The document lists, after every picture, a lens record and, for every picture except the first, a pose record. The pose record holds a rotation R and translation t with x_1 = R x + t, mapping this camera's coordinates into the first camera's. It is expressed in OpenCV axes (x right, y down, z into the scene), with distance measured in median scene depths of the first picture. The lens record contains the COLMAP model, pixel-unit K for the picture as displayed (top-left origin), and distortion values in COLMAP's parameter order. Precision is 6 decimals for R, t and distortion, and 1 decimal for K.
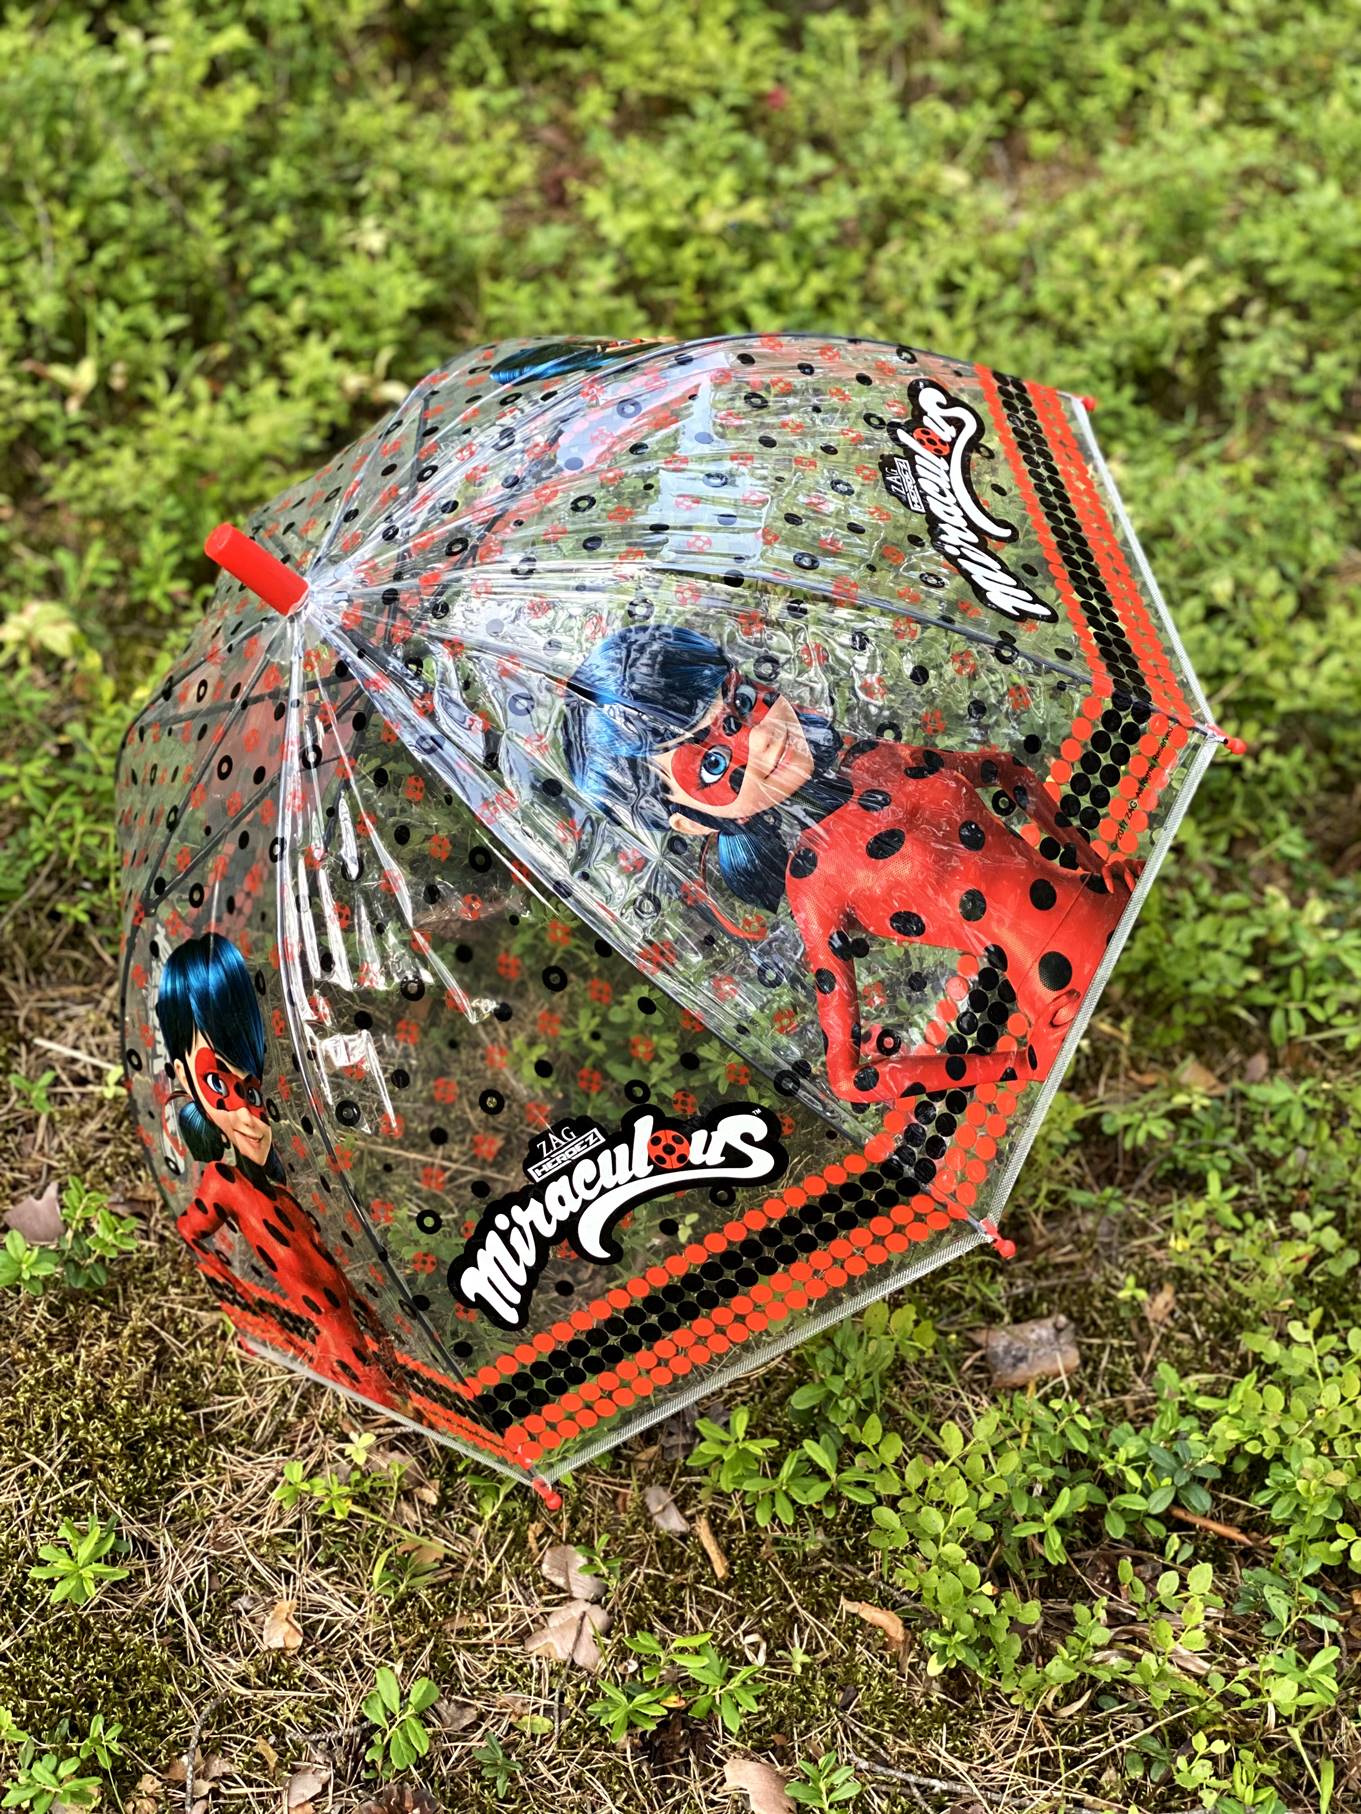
lens RADIAL K [[2807.0, 0, 676.1], [0, 2807.0, 905.3], [0, 0, 1]] dist [0.218743, -0.747192]
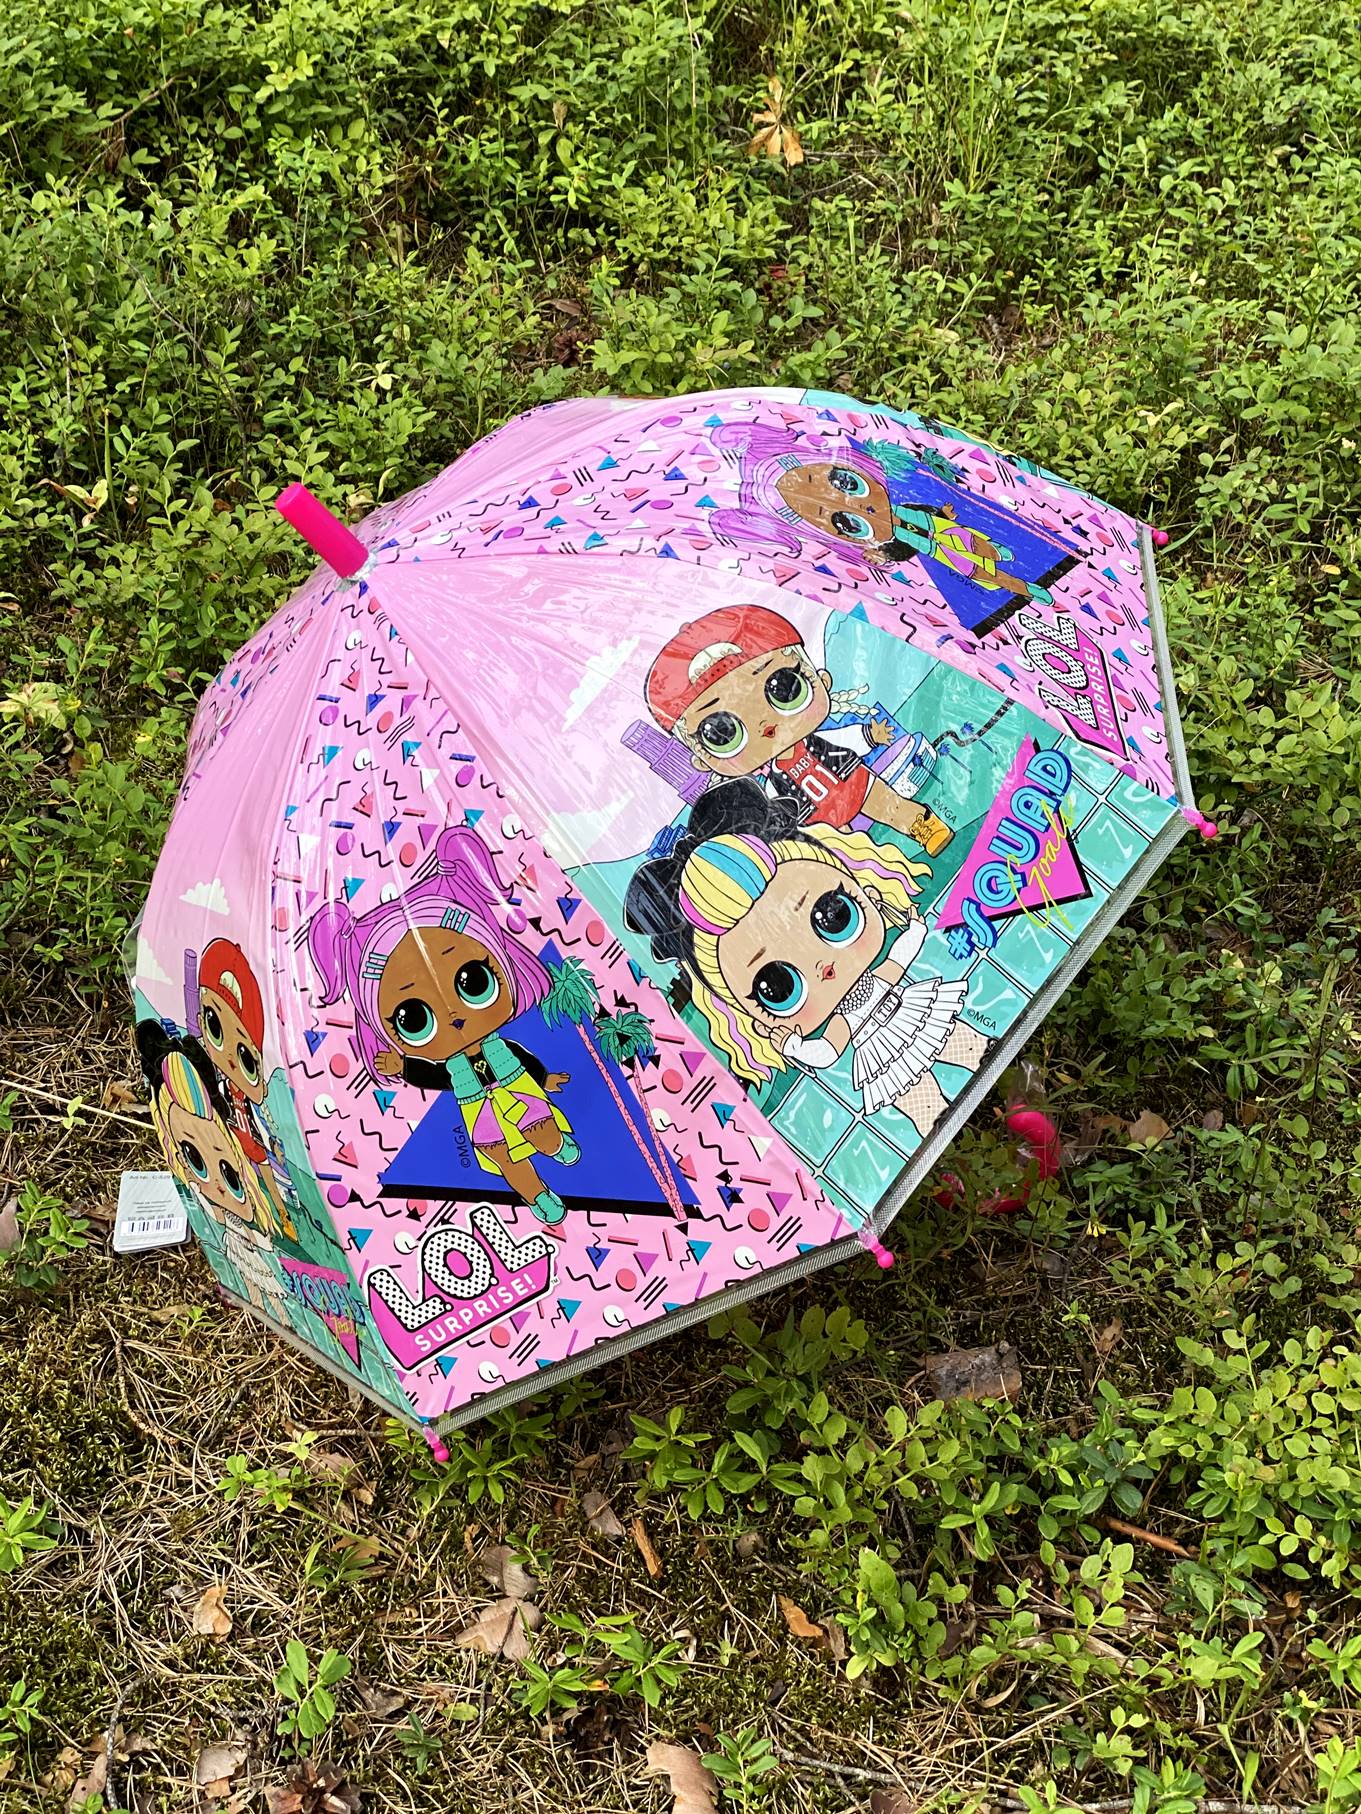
lens RADIAL K [[2784.6, 0, 680.5], [0, 2784.6, 907.0], [0, 0, 1]] dist [0.202869, -0.680015]
pose [[0.999633, 0.005366, -0.026566, 0.049982], [-0.008119, 0.994478, -0.104632, 0.105070], [0.025858, 0.104809, 0.994156, -0.010887]]
